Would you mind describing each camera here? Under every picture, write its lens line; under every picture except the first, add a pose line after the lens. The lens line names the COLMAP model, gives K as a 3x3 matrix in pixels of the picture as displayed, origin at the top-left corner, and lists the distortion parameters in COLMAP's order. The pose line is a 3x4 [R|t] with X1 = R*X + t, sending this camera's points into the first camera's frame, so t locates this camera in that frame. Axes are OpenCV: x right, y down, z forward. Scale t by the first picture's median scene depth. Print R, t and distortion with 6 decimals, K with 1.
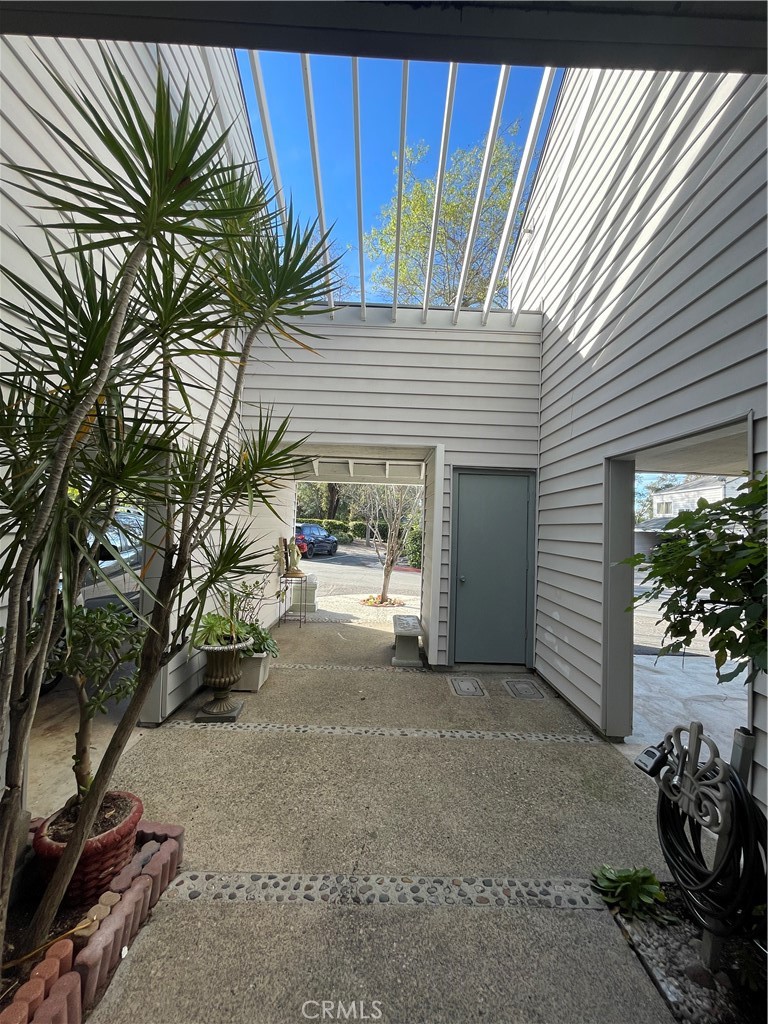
lens RADIAL K [[412.1, 0, 385.2], [0, 412.1, 513.6], [0, 0, 1]] dist [-0.000068, 0.000003]
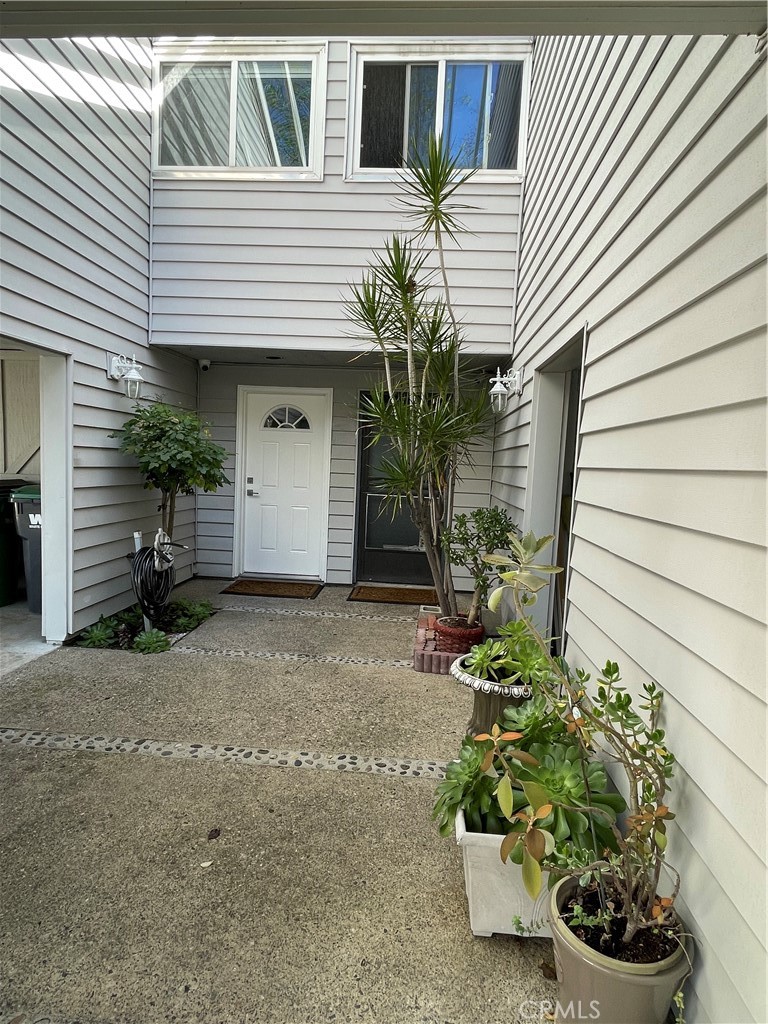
lens RADIAL K [[565.9, 0, 385.4], [0, 565.9, 512.0], [0, 0, 1]] dist [-0.000221, -0.000071]
pose [[-0.993915, -0.080378, 0.075312, -0.339570], [-0.076024, 0.995359, 0.059001, 0.090093], [-0.079705, 0.052917, -0.995413, 2.123283]]
